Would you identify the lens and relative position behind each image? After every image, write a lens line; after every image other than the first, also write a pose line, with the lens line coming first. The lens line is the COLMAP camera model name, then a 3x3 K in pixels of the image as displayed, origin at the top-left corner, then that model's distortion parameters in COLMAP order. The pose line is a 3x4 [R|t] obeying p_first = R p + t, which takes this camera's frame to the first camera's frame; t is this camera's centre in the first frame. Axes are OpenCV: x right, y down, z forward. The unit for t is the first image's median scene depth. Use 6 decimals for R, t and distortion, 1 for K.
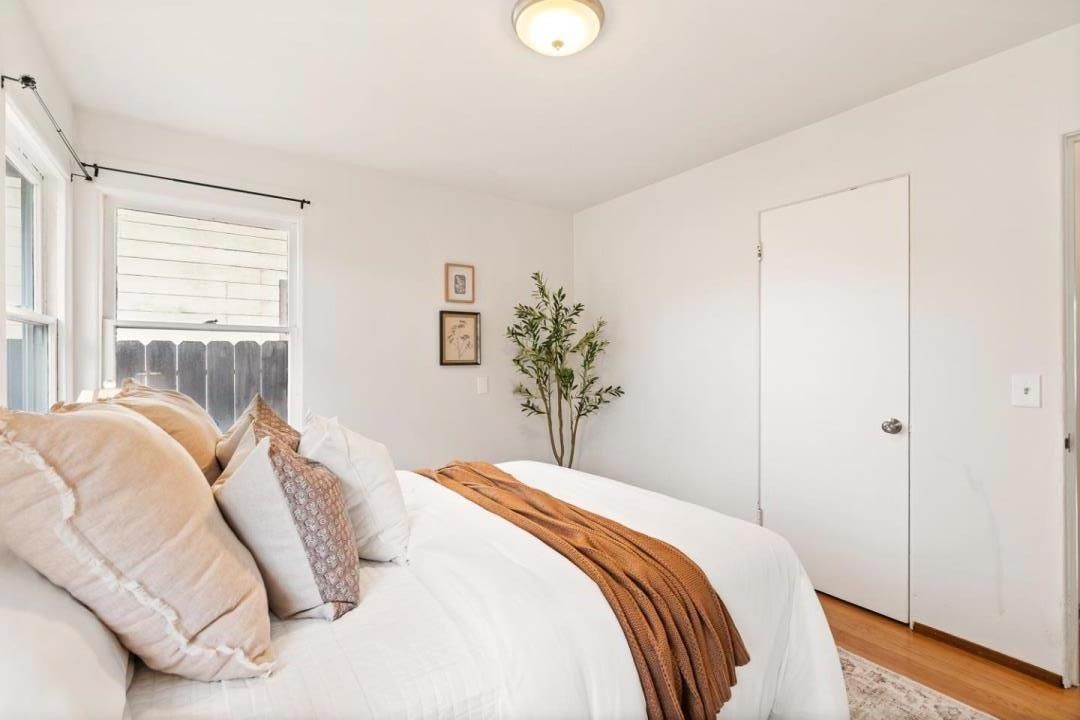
lens RADIAL K [[498.4, 0, 537.5], [0, 498.4, 355.7], [0, 0, 1]] dist [-0.000816, -0.000309]
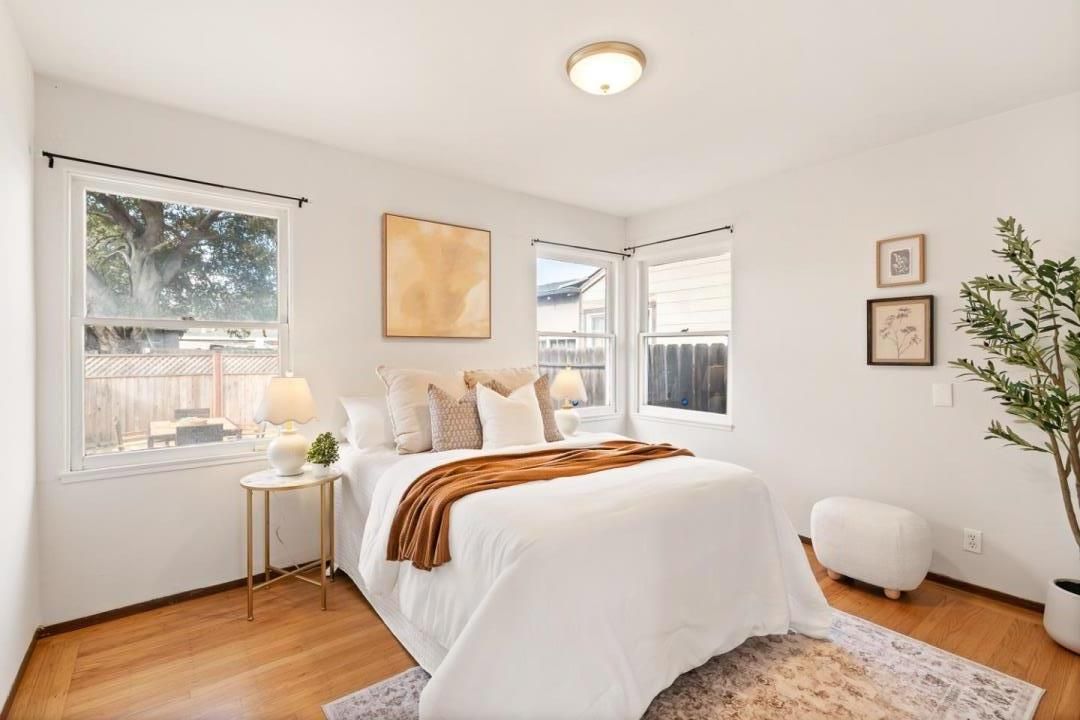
lens RADIAL K [[498.4, 0, 537.5], [0, 498.4, 355.7], [0, 0, 1]] dist [-0.000816, -0.000309]
pose [[0.045043, 0.003724, -0.998978, 0.612349], [0.000606, 0.999993, 0.003755, -0.000072], [0.998985, -0.000774, 0.045040, 0.402418]]
